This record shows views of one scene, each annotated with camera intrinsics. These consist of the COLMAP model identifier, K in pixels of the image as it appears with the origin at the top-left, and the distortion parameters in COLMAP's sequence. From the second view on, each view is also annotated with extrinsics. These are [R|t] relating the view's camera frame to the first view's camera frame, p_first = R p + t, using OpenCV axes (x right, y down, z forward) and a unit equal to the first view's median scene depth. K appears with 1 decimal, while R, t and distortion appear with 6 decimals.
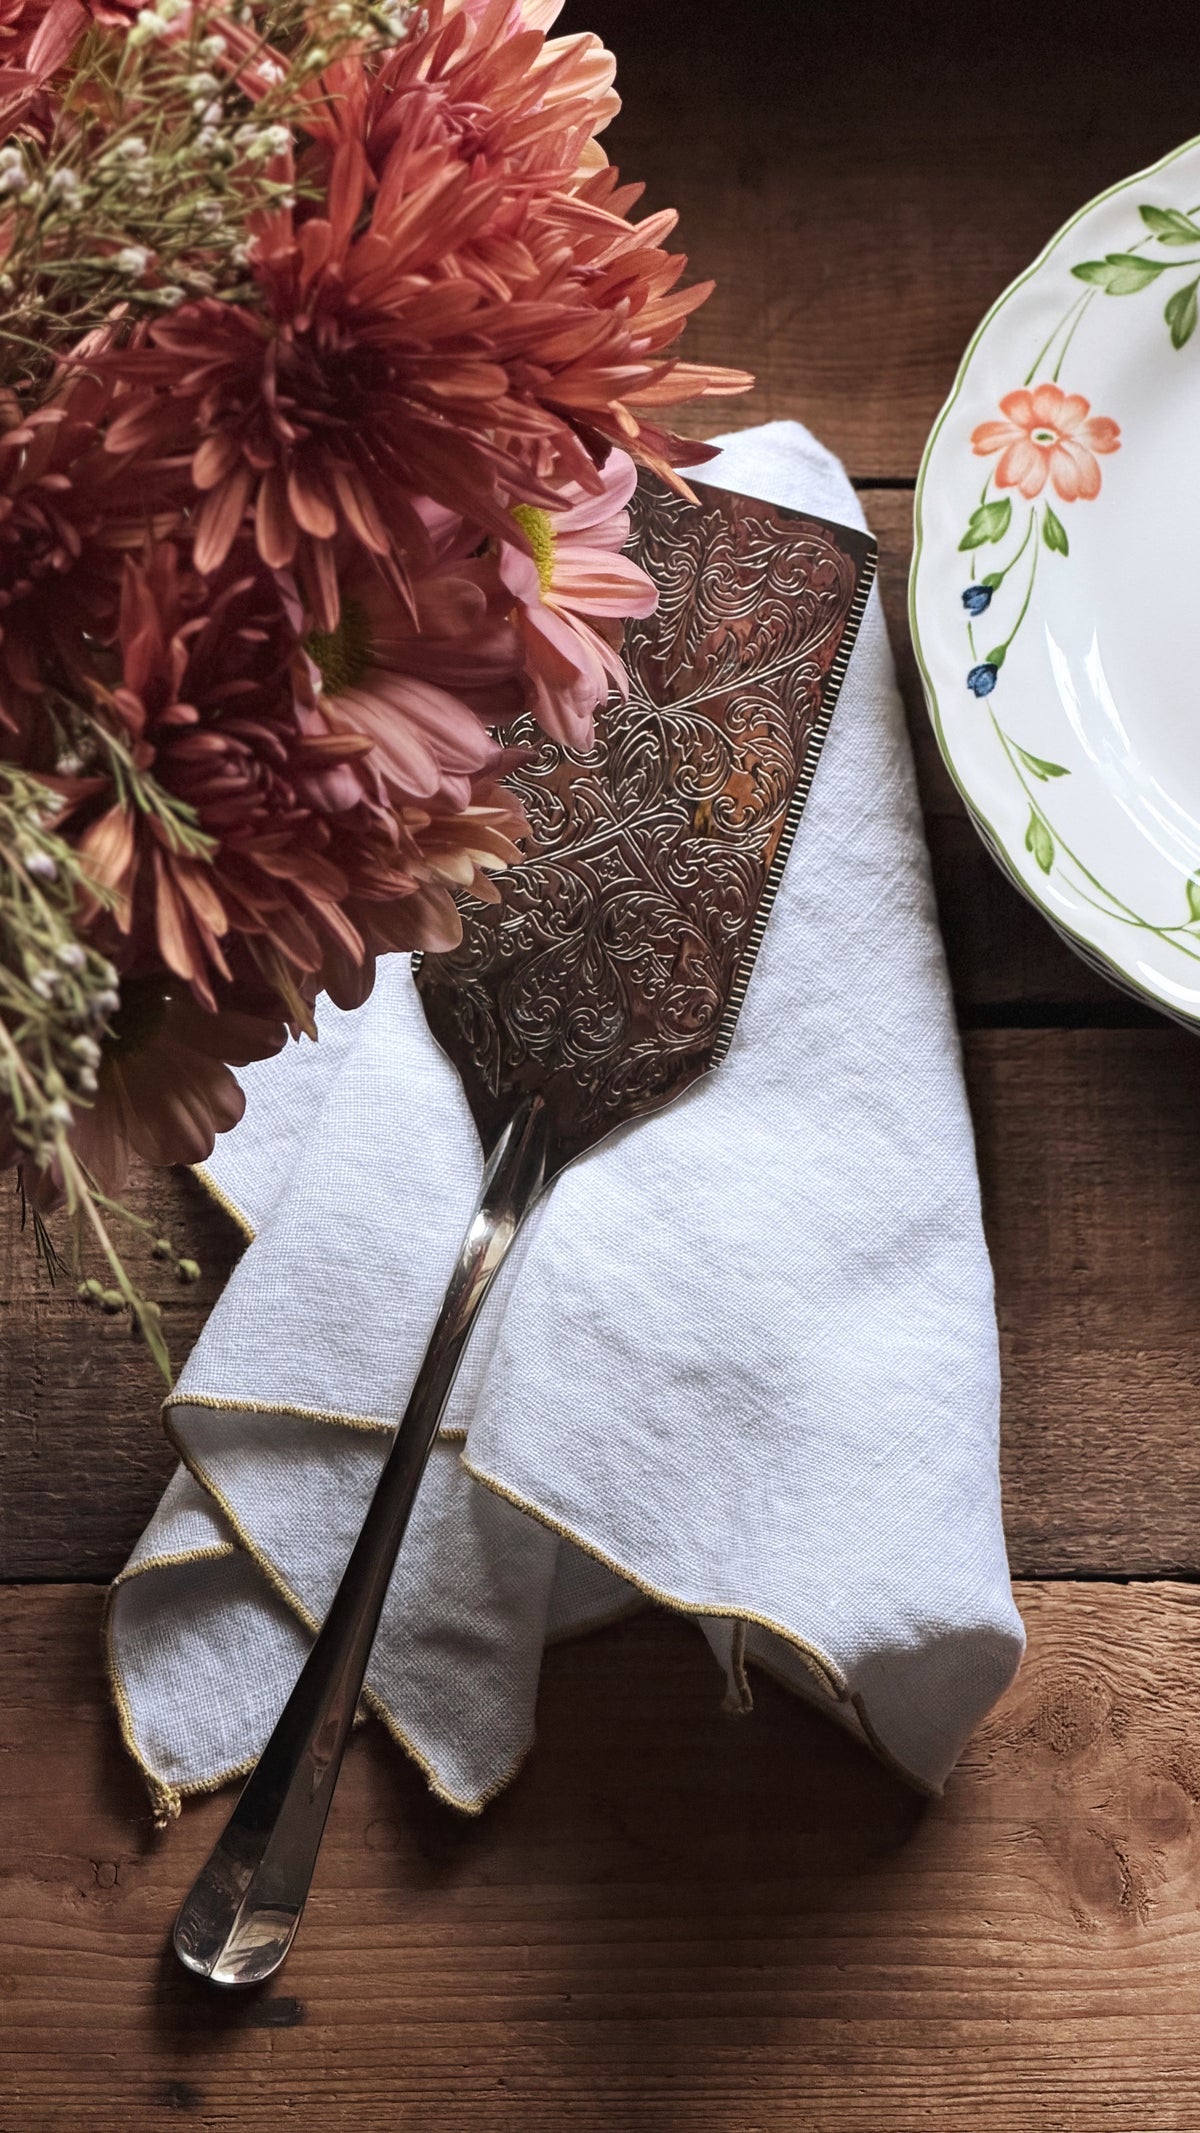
lens RADIAL K [[6545.7, 0, 587.4], [0, 6545.7, 1063.9], [0, 0, 1]] dist [0.164163, 0.000000]
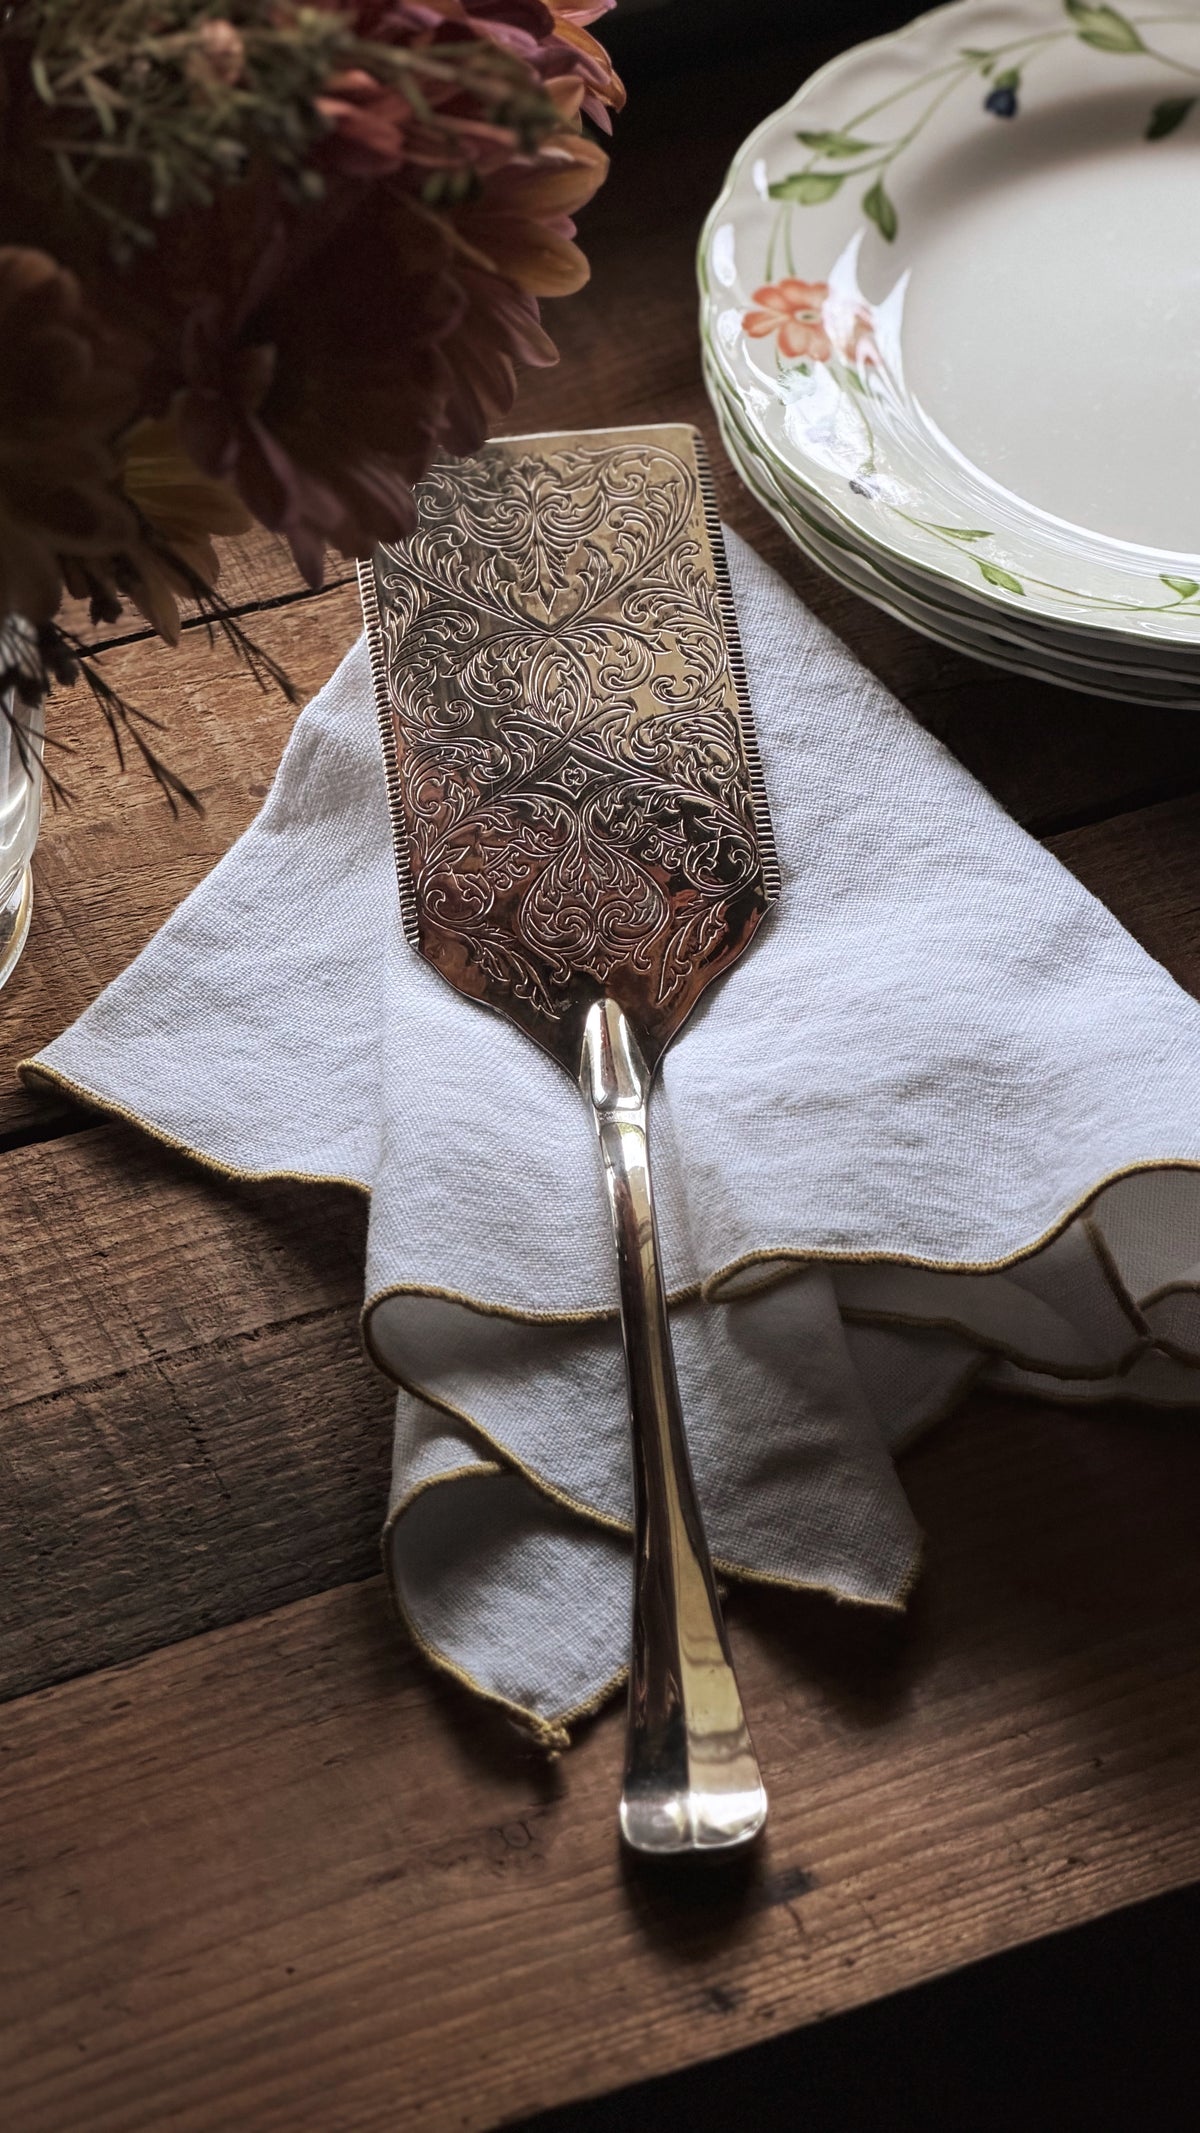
lens RADIAL K [[6545.7, 0, 615.6], [0, 6545.7, 1085.6], [0, 0, 1]] dist [0.164163, 0.000000]
pose [[0.909035, -0.279761, 0.308850, -0.283428], [0.402432, 0.781755, -0.476349, 0.437584], [-0.108181, 0.557309, 0.823228, 0.289154]]
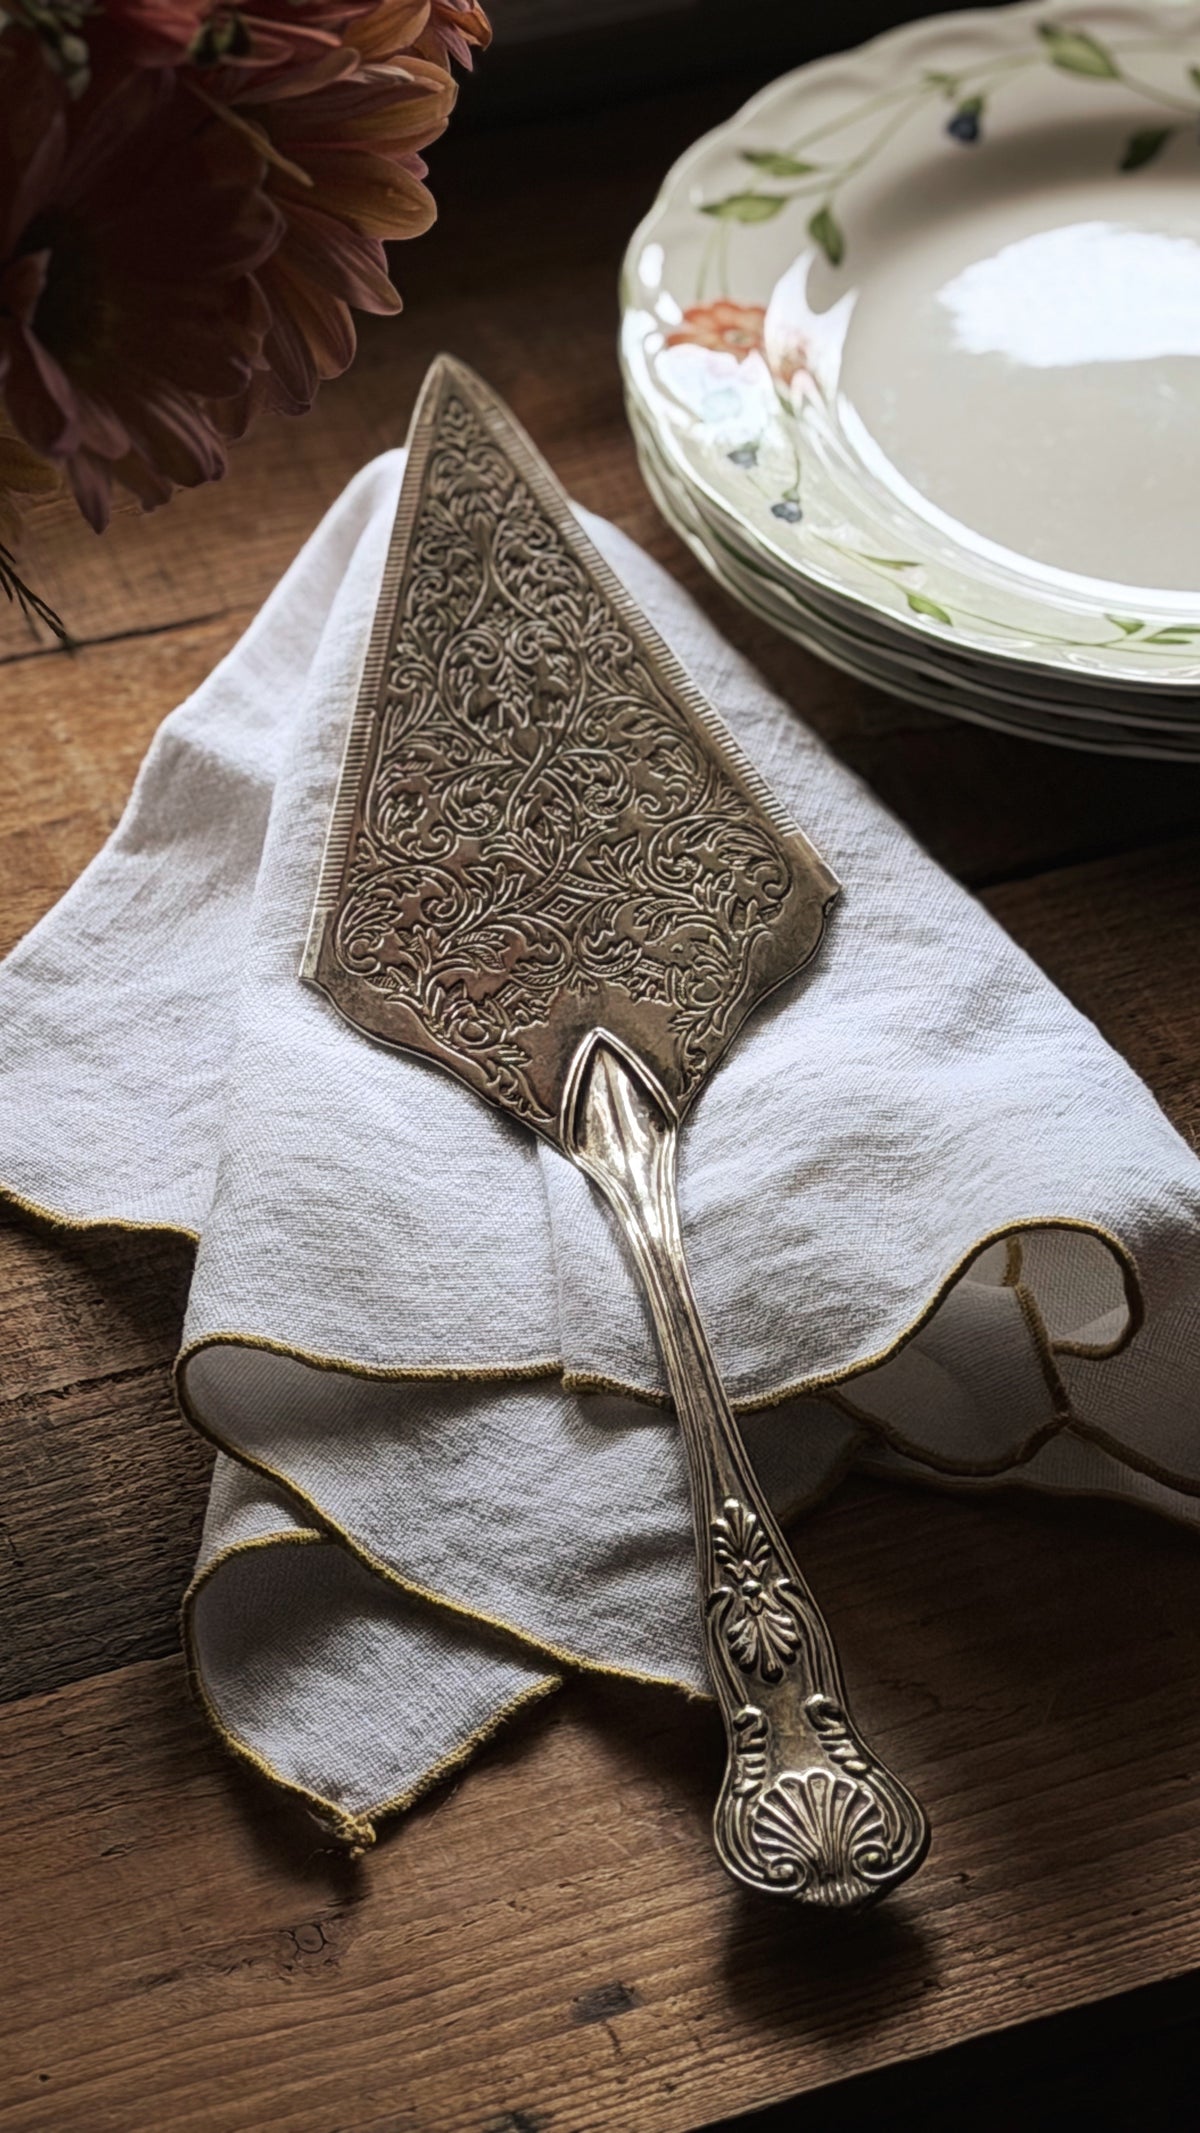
lens RADIAL K [[6545.7, 0, 586.8], [0, 6545.7, 1058.6], [0, 0, 1]] dist [0.164163, 0.000000]
pose [[0.926009, -0.240600, 0.290895, -0.230776], [0.365543, 0.763913, -0.531804, 0.442883], [-0.094266, 0.598790, 0.795339, 0.367766]]
